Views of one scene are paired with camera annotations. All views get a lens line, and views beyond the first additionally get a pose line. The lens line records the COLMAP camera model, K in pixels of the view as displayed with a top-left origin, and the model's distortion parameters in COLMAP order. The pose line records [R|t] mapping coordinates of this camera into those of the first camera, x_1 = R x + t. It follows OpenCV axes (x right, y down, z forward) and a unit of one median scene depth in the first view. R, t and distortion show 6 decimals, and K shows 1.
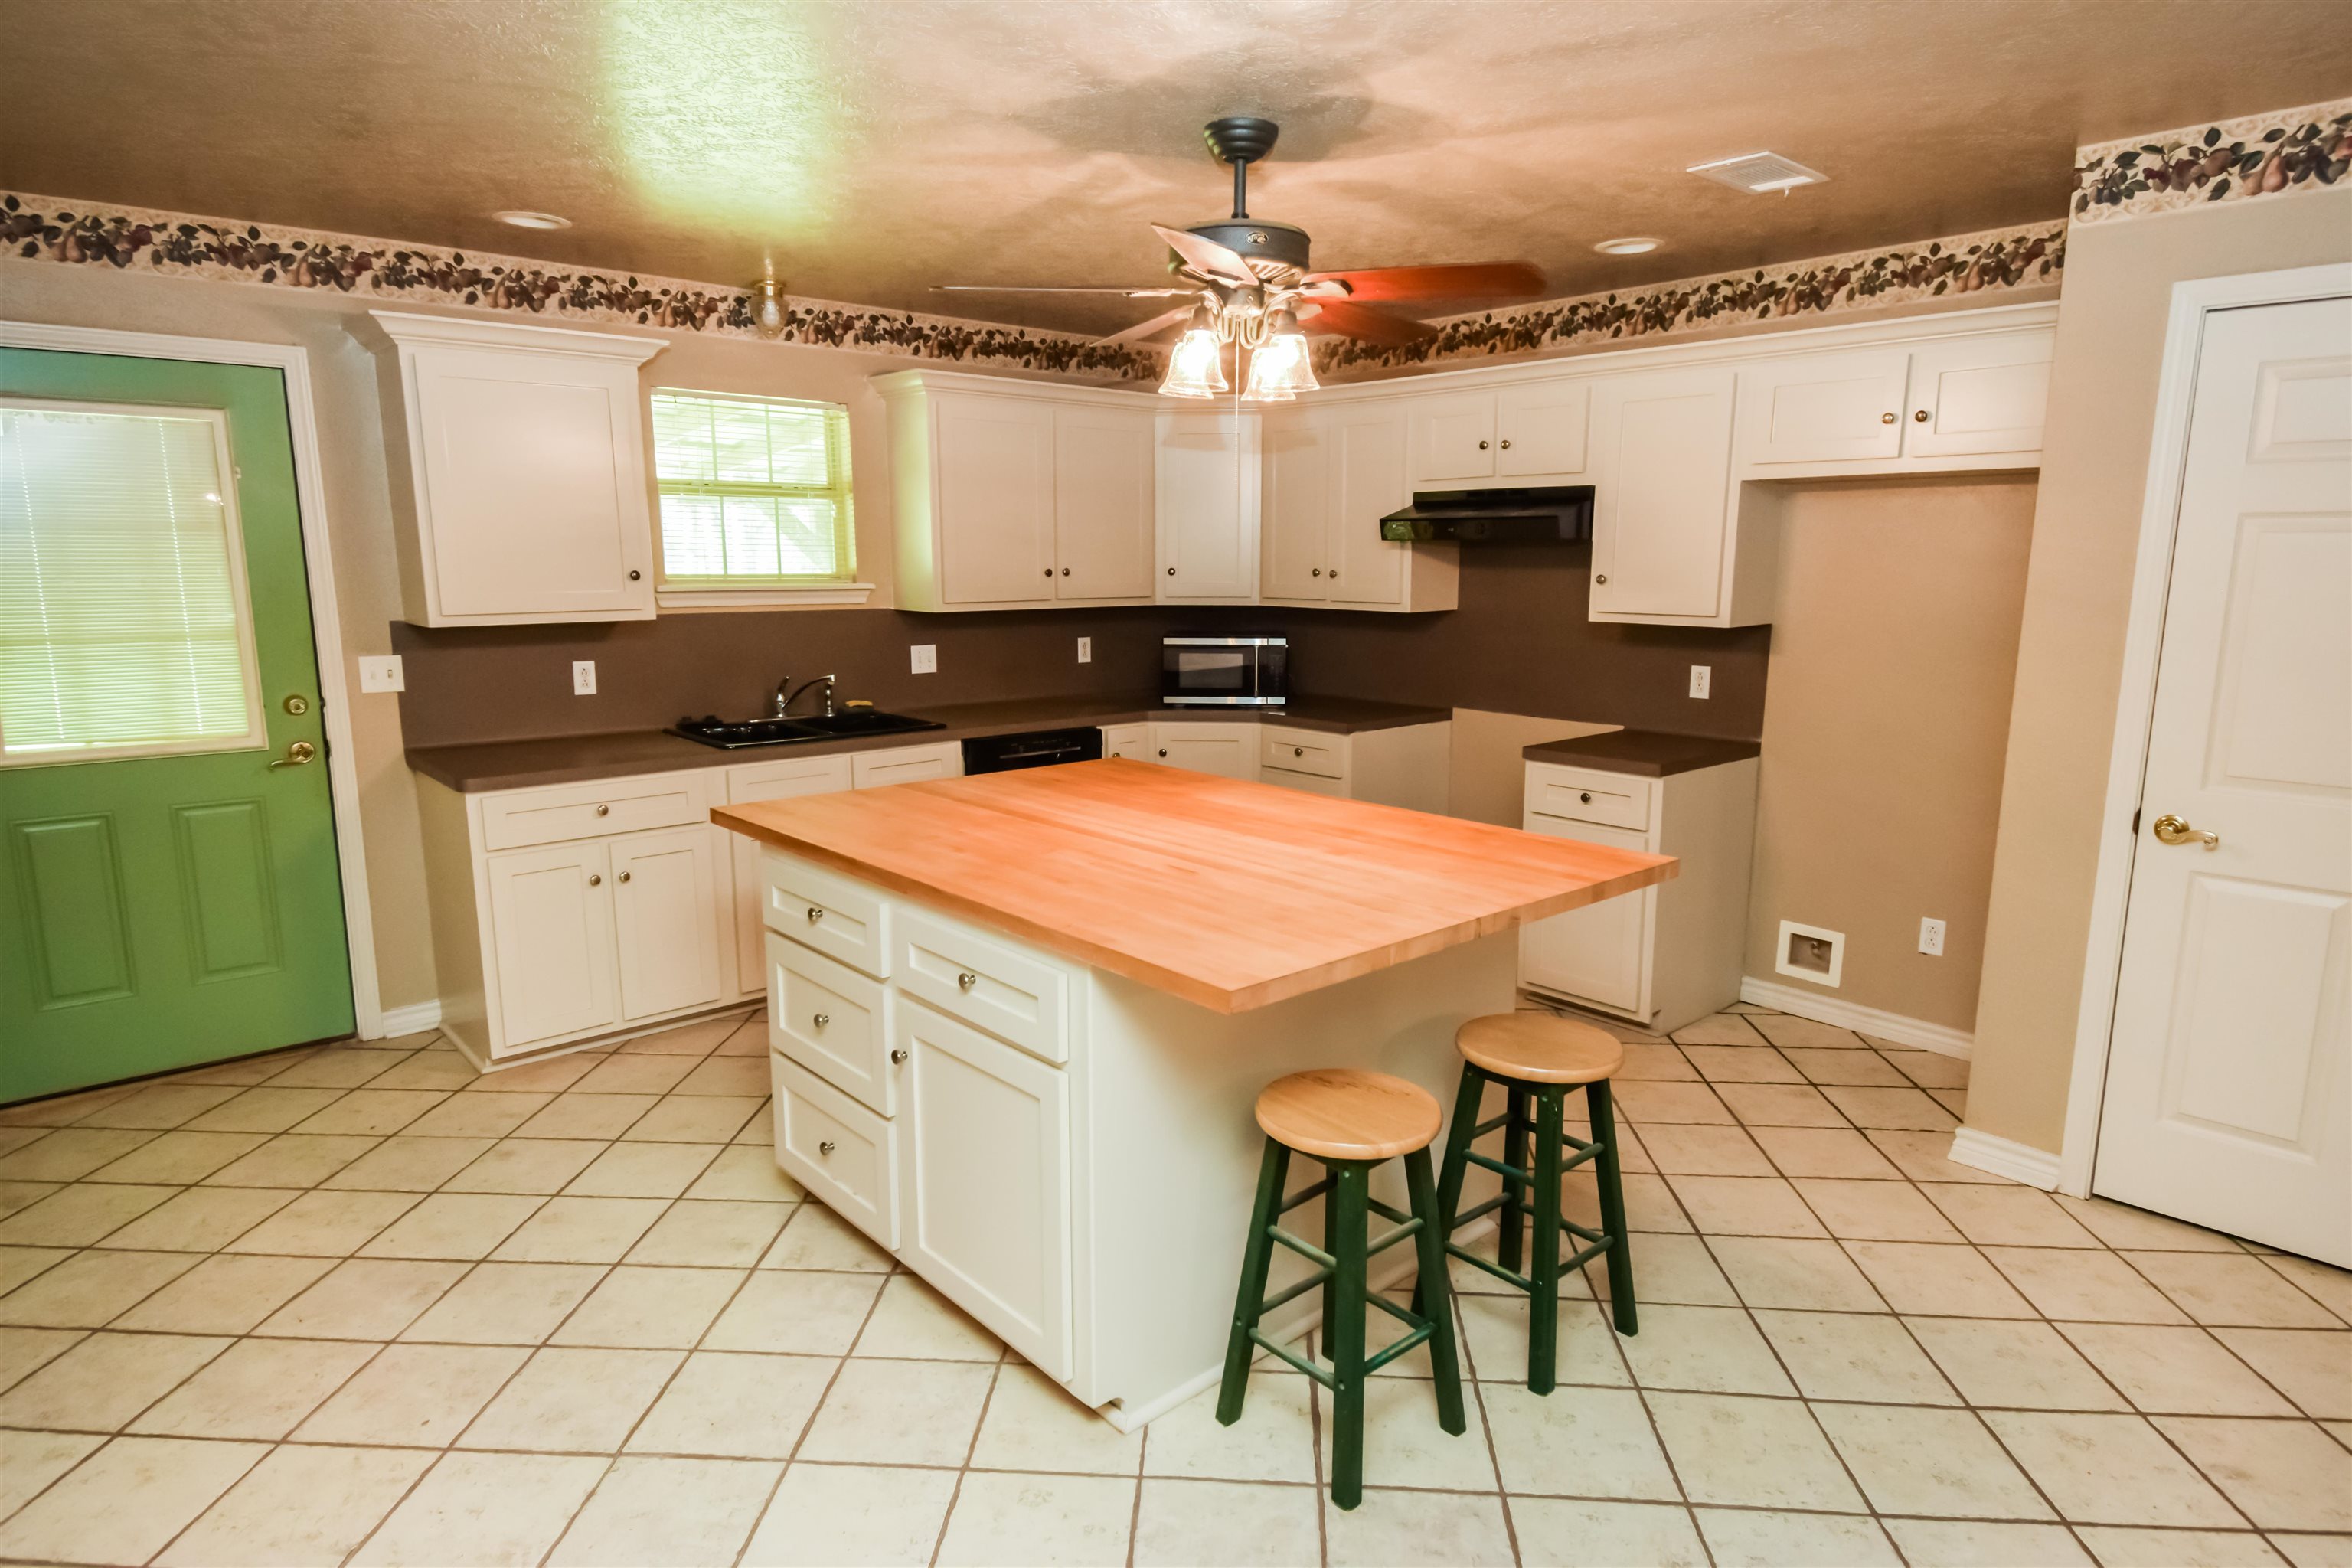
lens RADIAL K [[1335.8, 0, 1173.8], [0, 1335.8, 793.3], [0, 0, 1]] dist [0.017214, -0.013743]
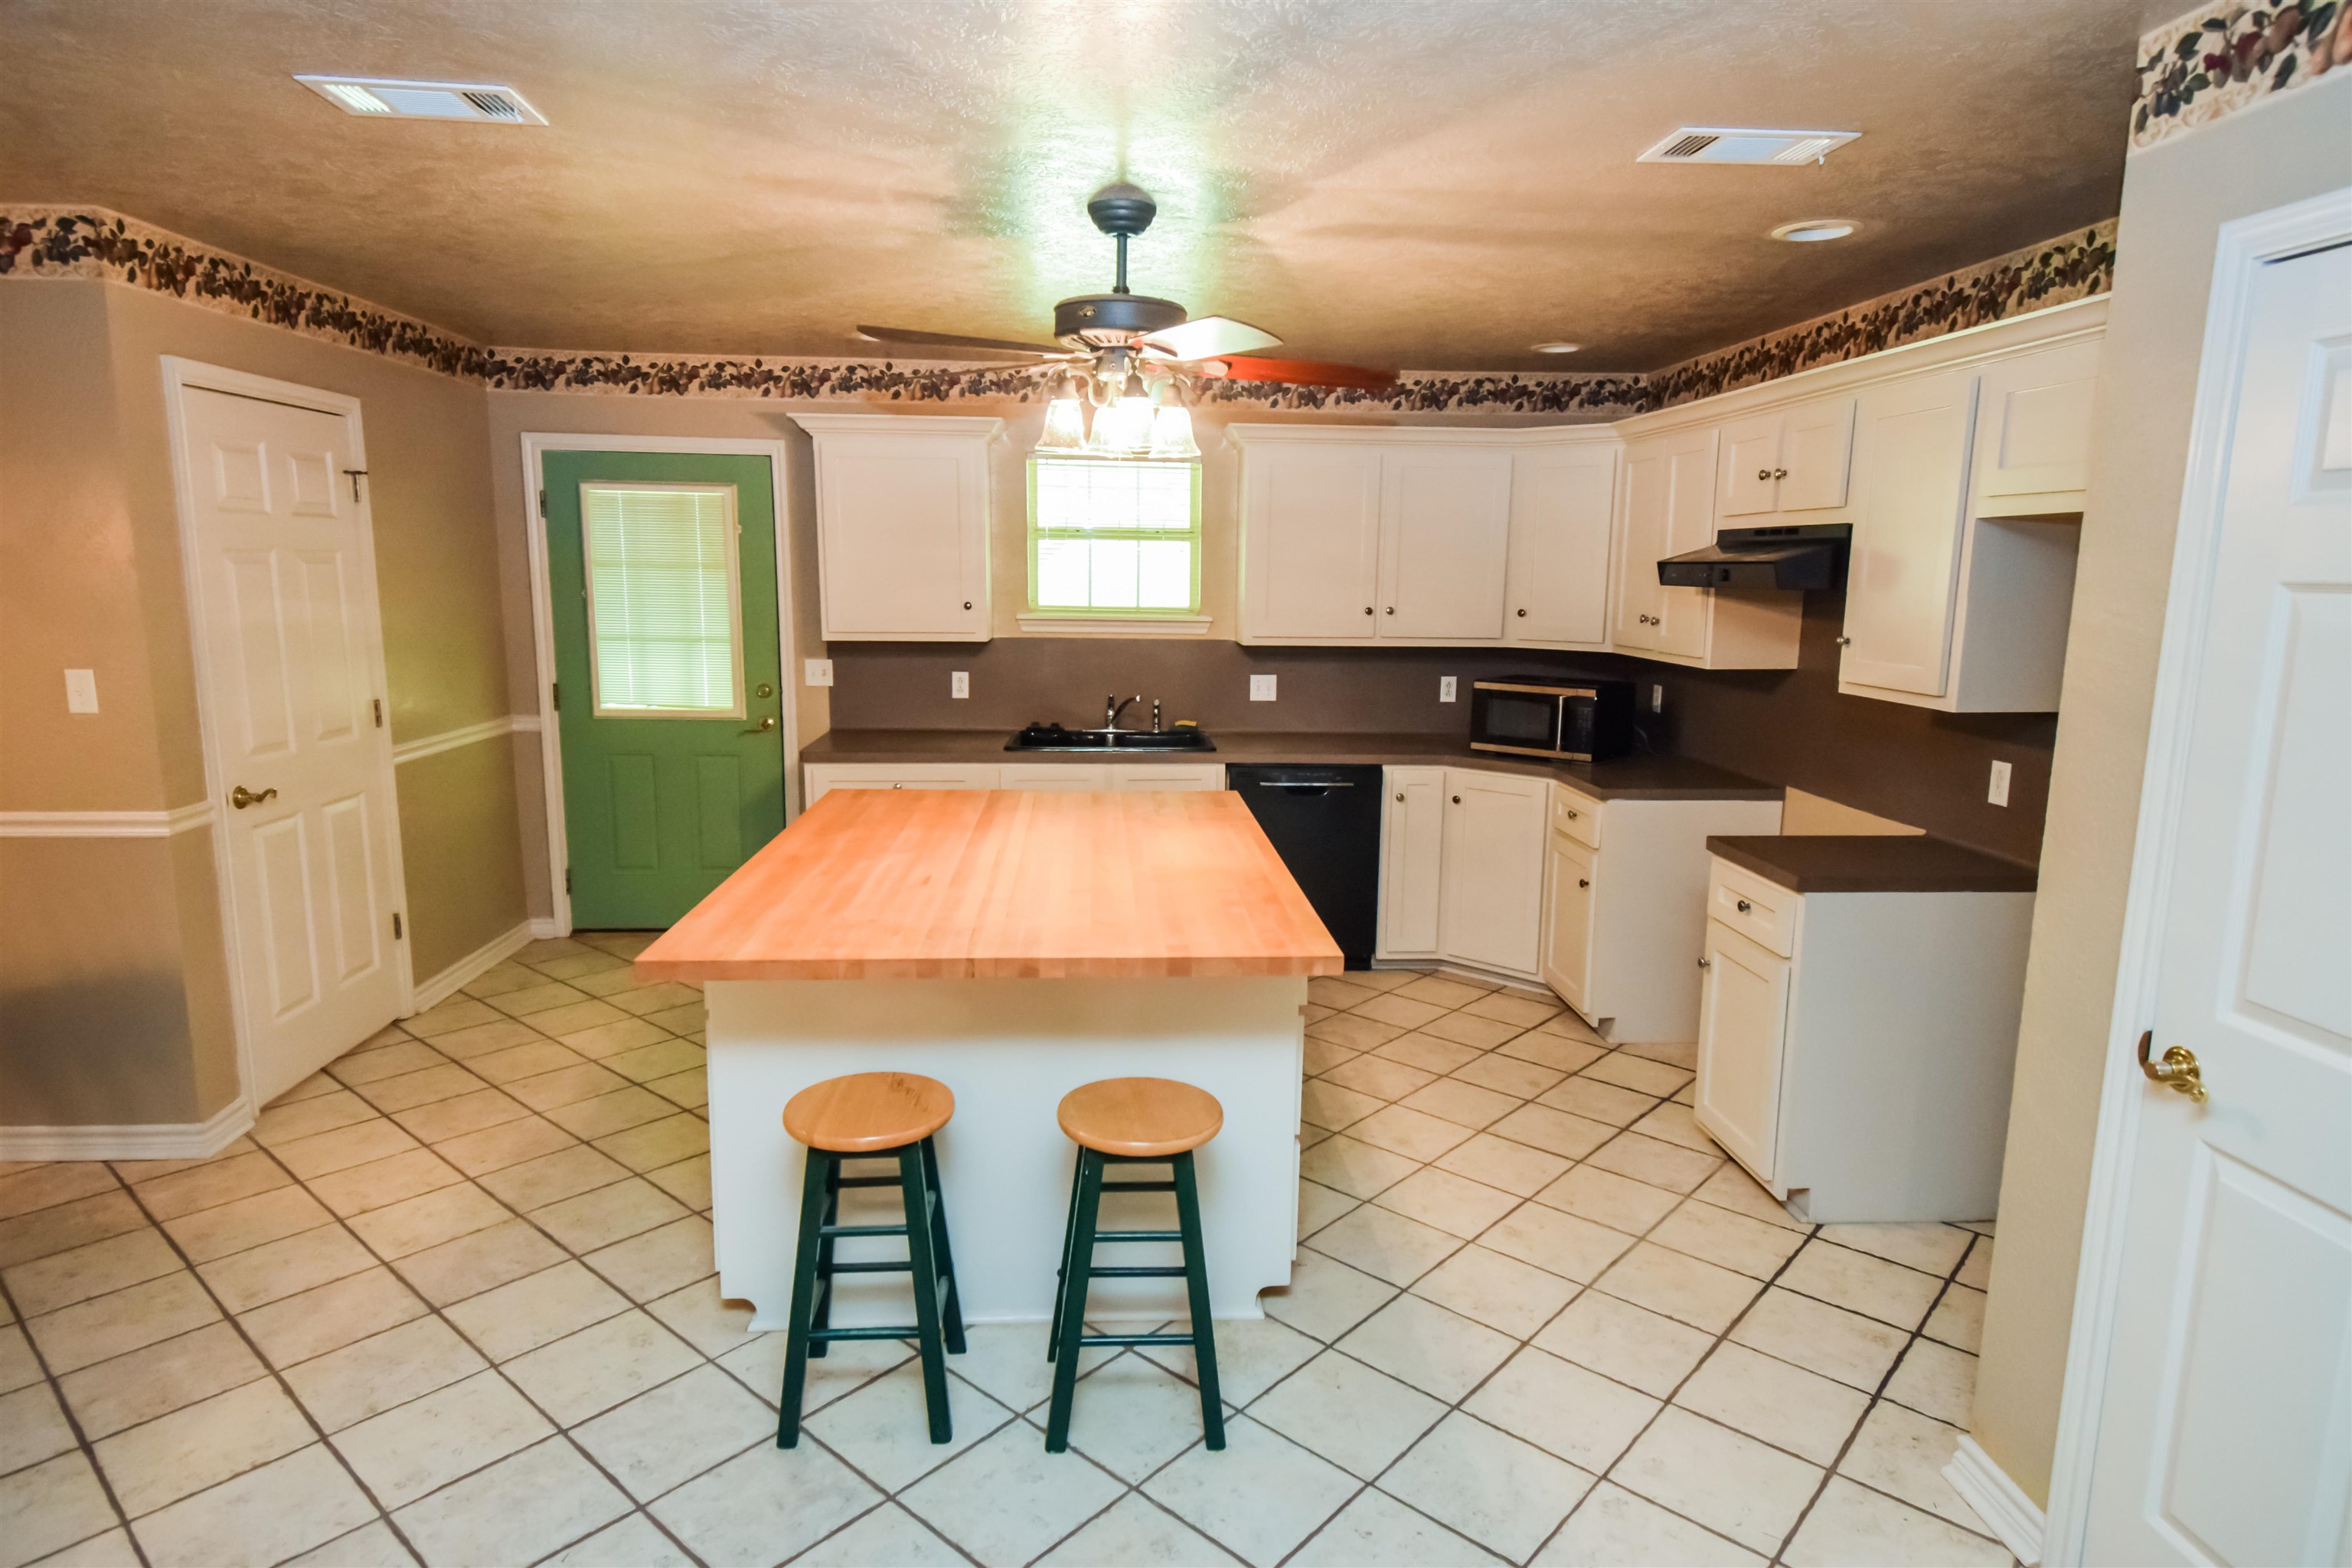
lens RADIAL K [[1335.8, 0, 1167.8], [0, 1335.8, 789.4], [0, 0, 1]] dist [0.017214, -0.013743]
pose [[0.786433, 0.109855, -0.607828, 0.518171], [-0.120758, 0.992413, 0.023121, -0.043791], [0.605756, 0.055217, 0.793732, 0.132456]]
